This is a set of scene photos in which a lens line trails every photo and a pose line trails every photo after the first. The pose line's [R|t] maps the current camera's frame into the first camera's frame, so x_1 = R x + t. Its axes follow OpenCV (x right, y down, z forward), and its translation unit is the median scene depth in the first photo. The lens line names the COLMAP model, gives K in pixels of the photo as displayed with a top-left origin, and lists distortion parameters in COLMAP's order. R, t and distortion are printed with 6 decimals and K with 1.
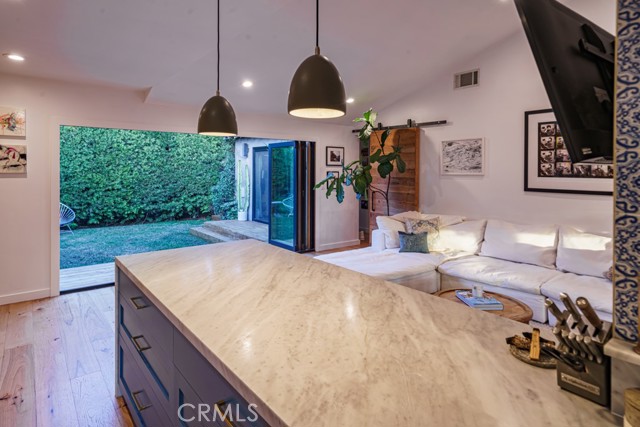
lens RADIAL K [[362.1, 0, 318.1], [0, 362.1, 169.3], [0, 0, 1]] dist [0.015874, -0.000602]
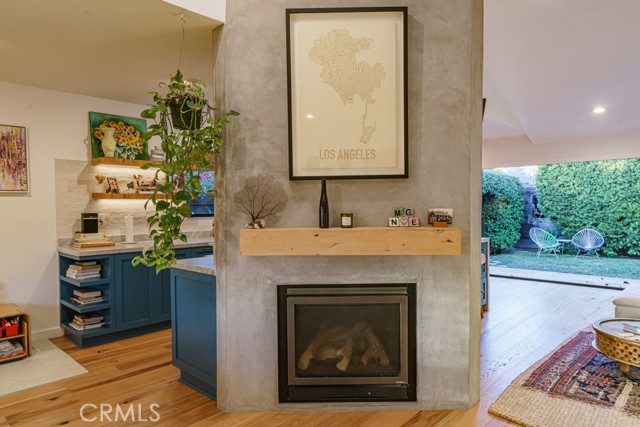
lens RADIAL K [[430.8, 0, 320.0], [0, 430.8, 213.5], [0, 0, 1]] dist [0.024728, -0.000176]
pose [[0.146125, 0.010267, -0.989213, 0.728821], [0.011990, 0.999854, 0.012149, 0.028005], [0.989194, -0.013635, 0.145980, 0.017568]]
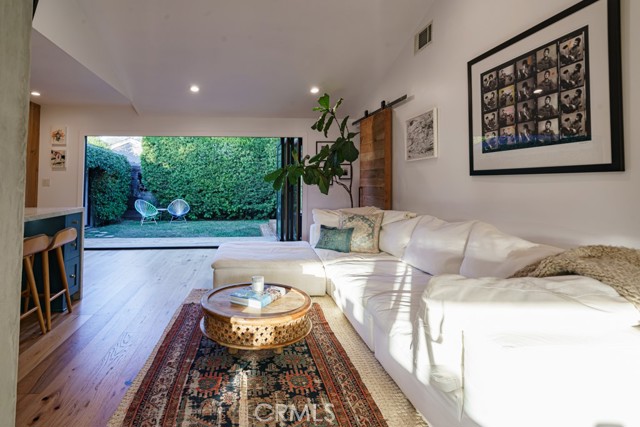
lens RADIAL K [[338.7, 0, 270.1], [0, 338.7, 171.0], [0, 0, 1]] dist [0.002457, 0.001257]
pose [[0.826840, -0.028655, -0.561707, 0.475667], [0.007338, 0.999166, -0.040170, 0.057560], [0.562390, 0.029092, 0.826360, 0.195594]]
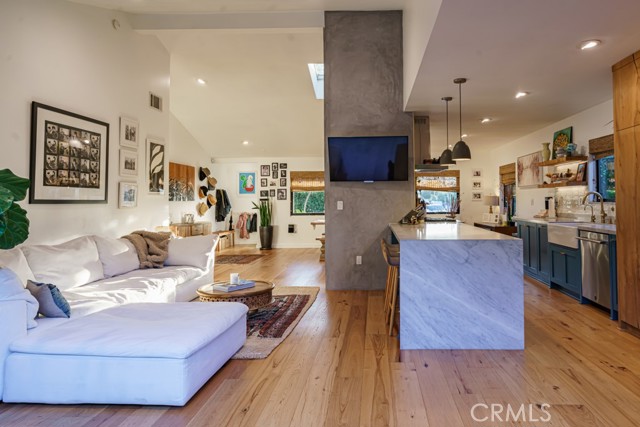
lens RADIAL K [[421.6, 0, 365.5], [0, 421.6, 188.4], [0, 0, 1]] dist [0.023374, -0.003019]
pose [[-0.767042, 0.015363, 0.641413, -0.431358], [-0.001125, 0.999680, -0.025289, 0.038100], [-0.641596, -0.020119, -0.766779, 0.960957]]
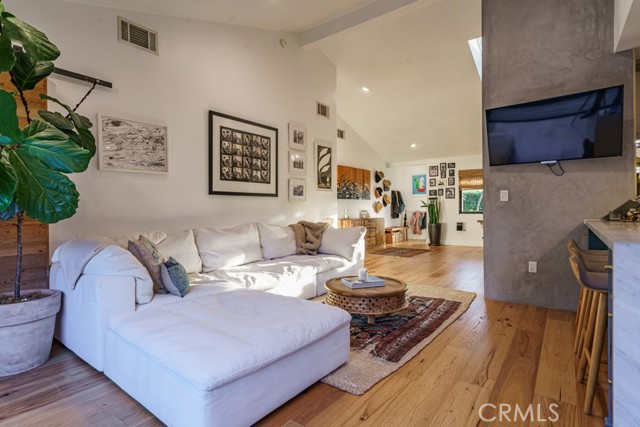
lens RADIAL K [[330.5, 0, 317.2], [0, 330.5, 209.5], [0, 0, 1]] dist [0.003518, 0.002406]
pose [[-0.250925, -0.012920, 0.967920, -0.260485], [0.004119, 0.999888, 0.014415, 0.067950], [-0.967998, 0.007604, -0.250843, 0.733441]]
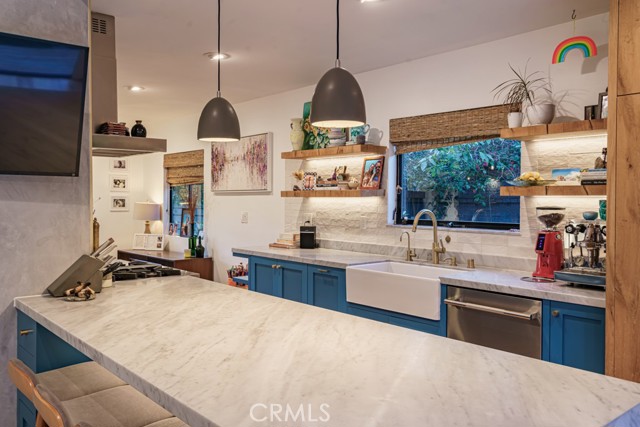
lens RADIAL K [[536.0, 0, 307.6], [0, 536.0, 210.9], [0, 0, 1]] dist [0.008113, 0.002276]
pose [[-0.999612, -0.013209, -0.024503, -0.069296], [-0.013620, 0.999768, 0.016701, 0.014794], [0.024277, 0.017028, -0.999560, 0.608650]]
